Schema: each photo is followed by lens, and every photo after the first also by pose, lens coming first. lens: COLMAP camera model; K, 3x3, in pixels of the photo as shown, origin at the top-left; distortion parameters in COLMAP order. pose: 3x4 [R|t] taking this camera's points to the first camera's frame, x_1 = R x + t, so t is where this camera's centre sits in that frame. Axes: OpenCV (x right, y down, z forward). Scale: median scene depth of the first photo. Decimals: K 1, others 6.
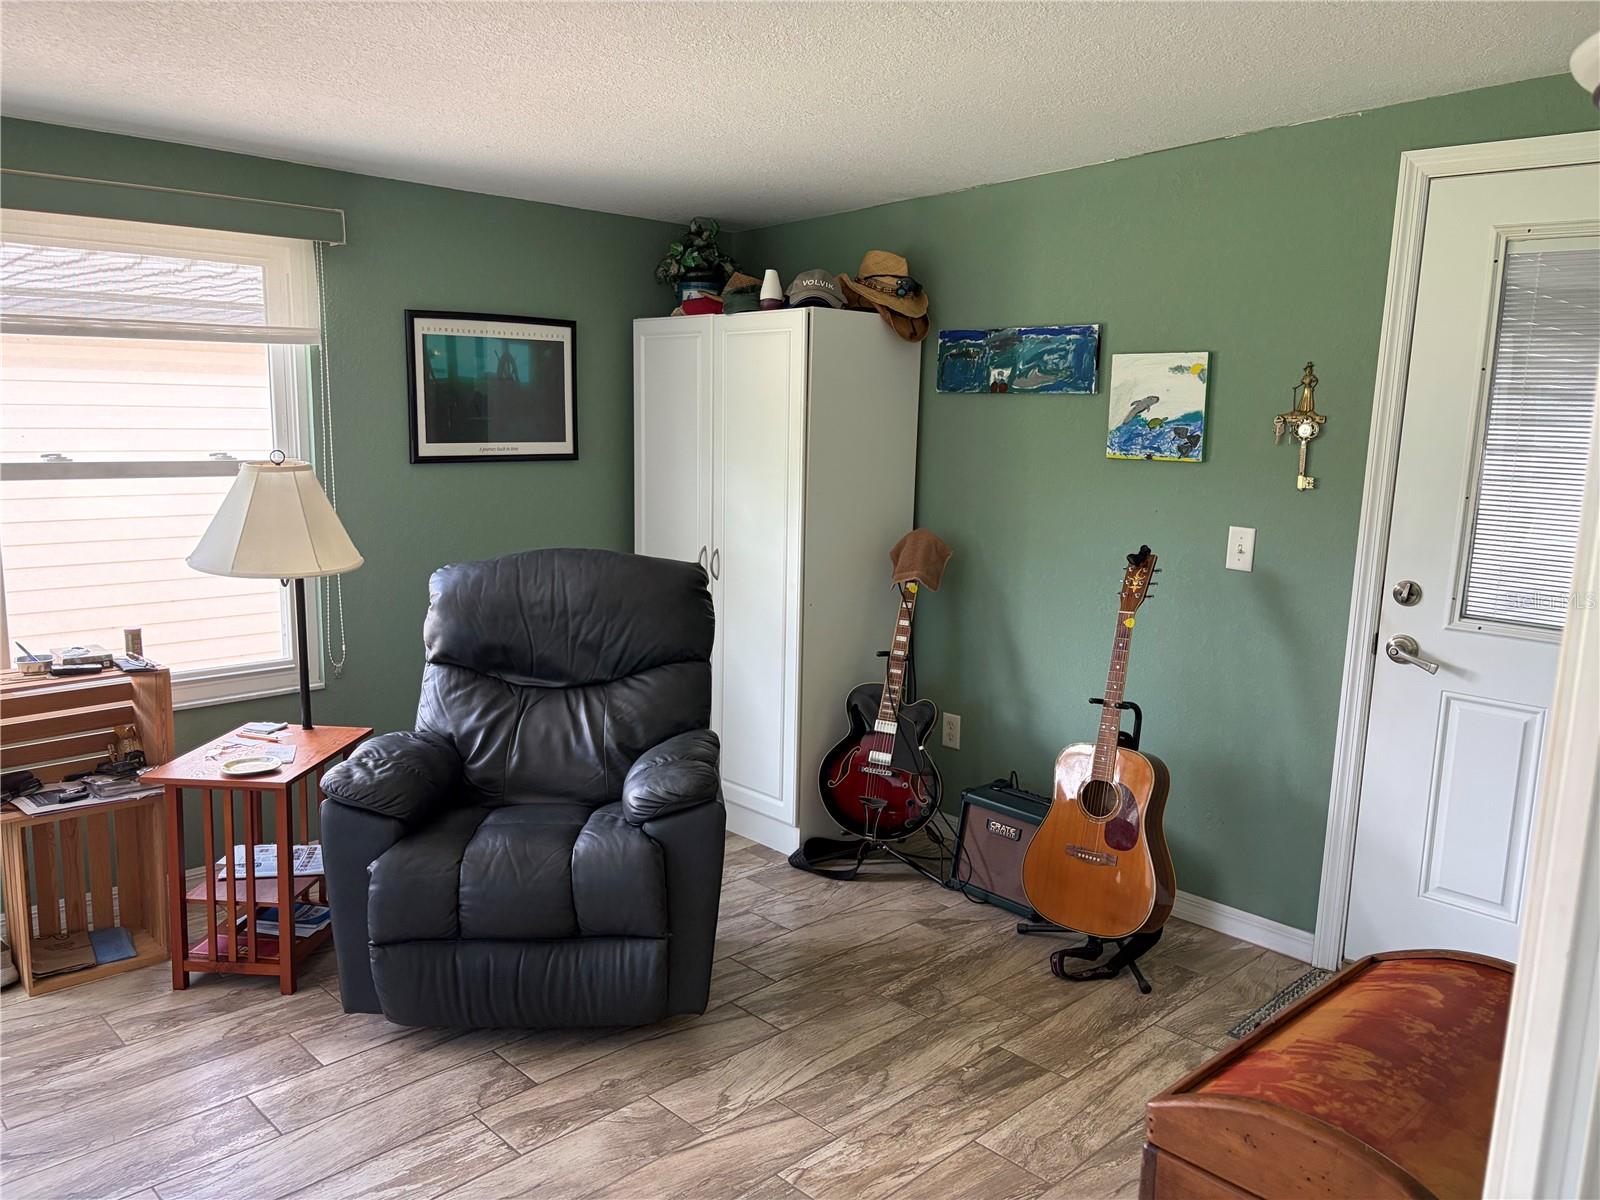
lens RADIAL K [[1218.3, 0, 788.7], [0, 1218.3, 601.7], [0, 0, 1]] dist [0.046956, -0.055377]
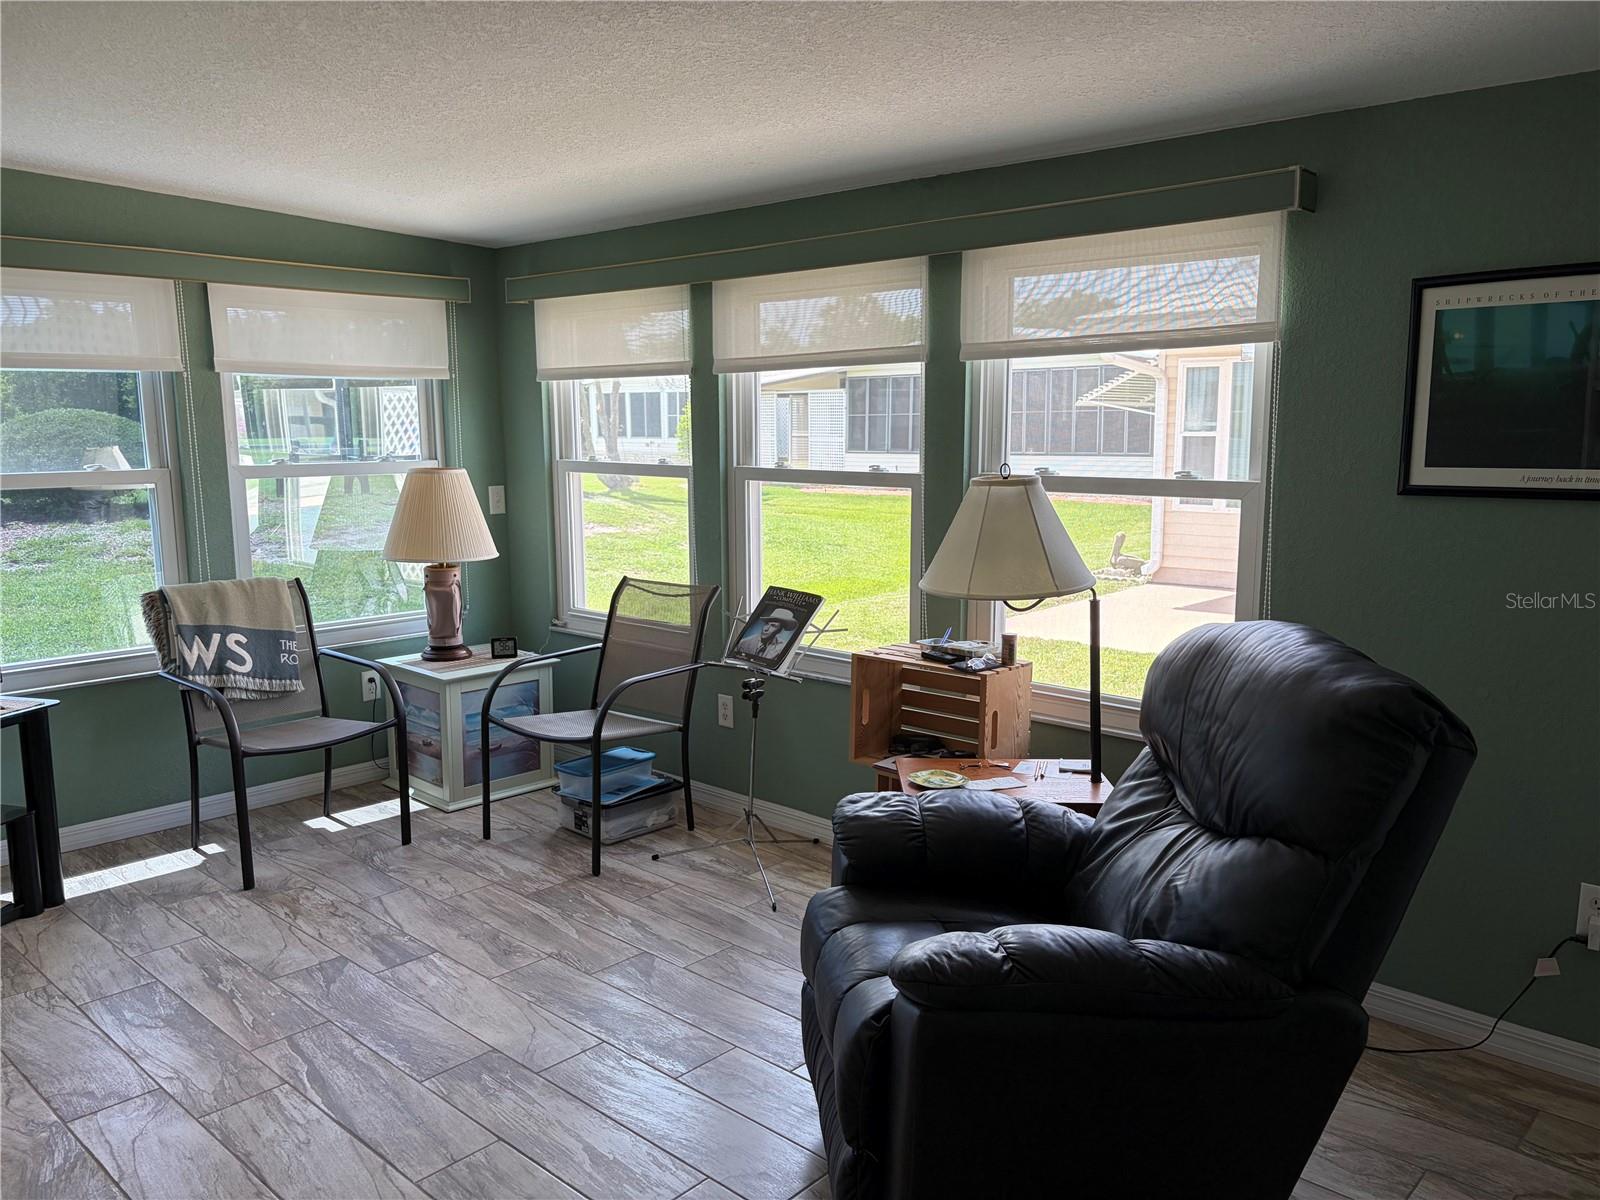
lens RADIAL K [[1218.3, 0, 799.9], [0, 1218.3, 594.3], [0, 0, 1]] dist [0.046956, -0.055377]
pose [[0.043753, 0.128219, -0.990780, 0.838870], [-0.155276, 0.980551, 0.120038, -0.185353], [0.986902, 0.148592, 0.062812, 1.310304]]
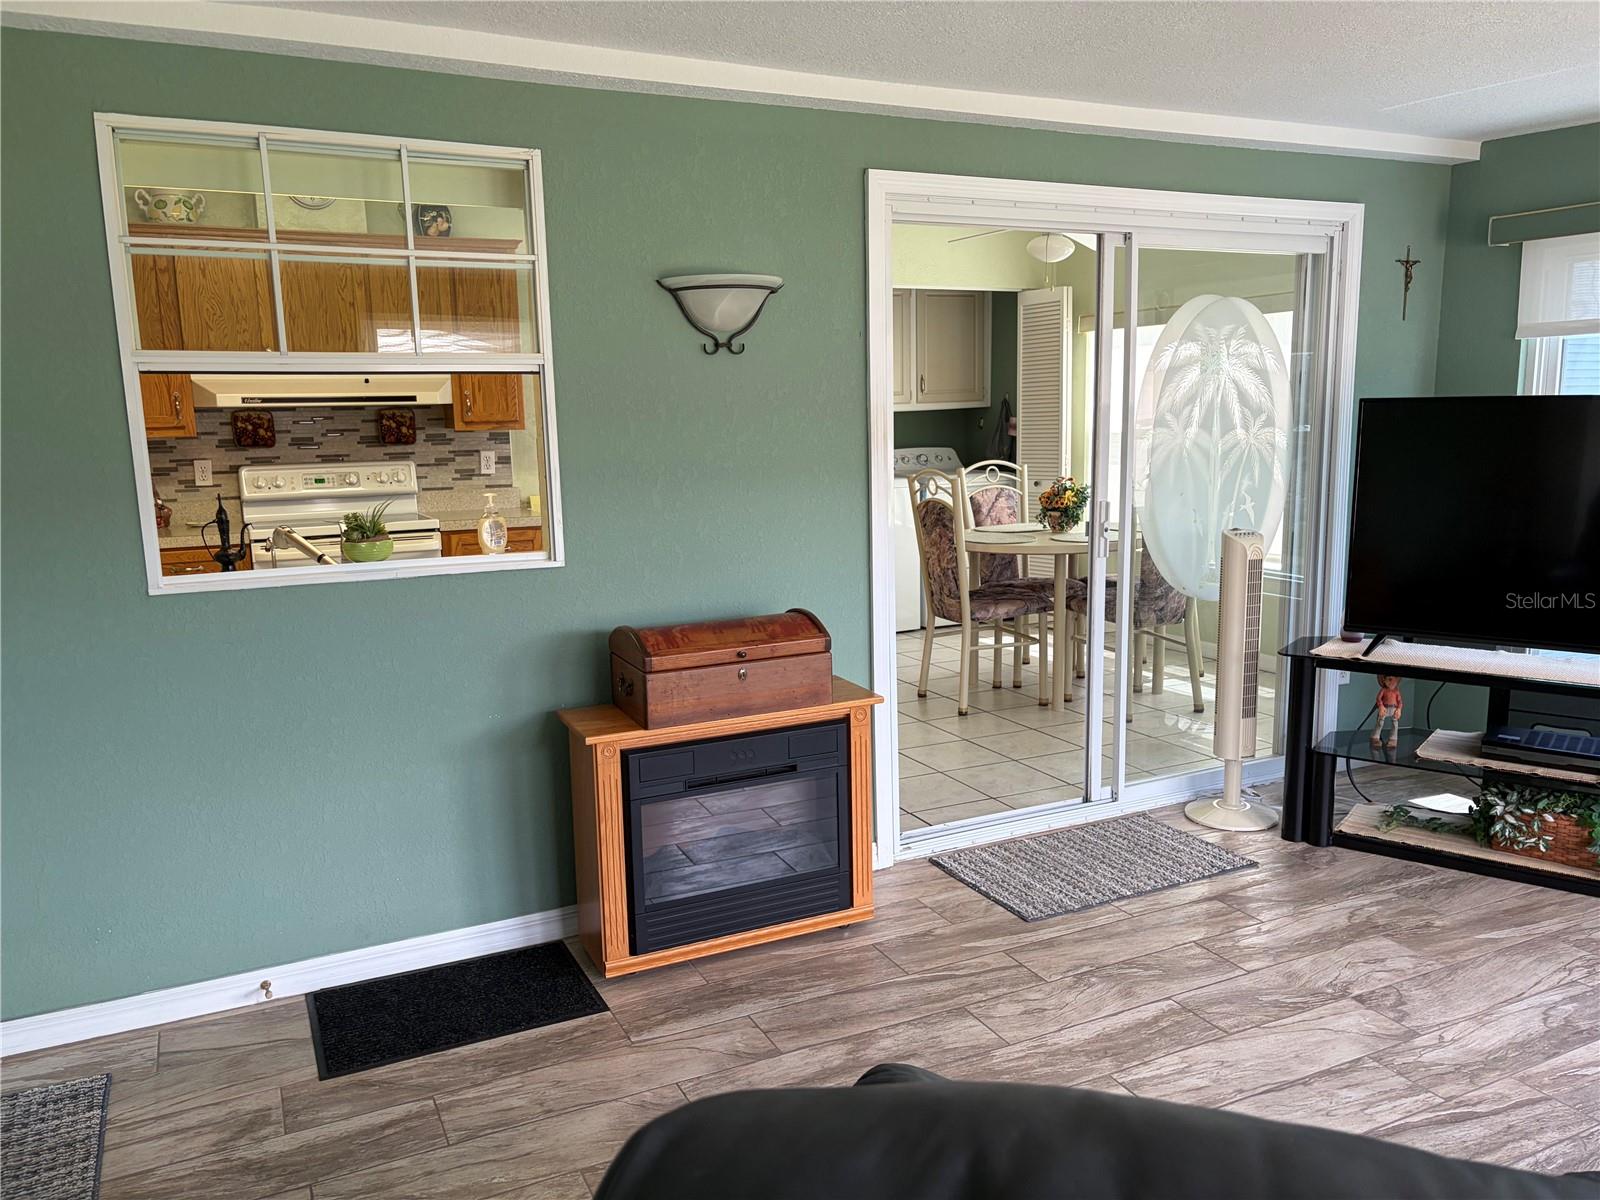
lens RADIAL K [[1218.3, 0, 803.9], [0, 1218.3, 597.6], [0, 0, 1]] dist [0.046956, -0.055377]
pose [[-0.951476, -0.055928, 0.302596, -0.292930], [0.044941, 0.947546, 0.316445, -0.331654], [-0.304422, 0.314689, -0.899054, 2.162598]]
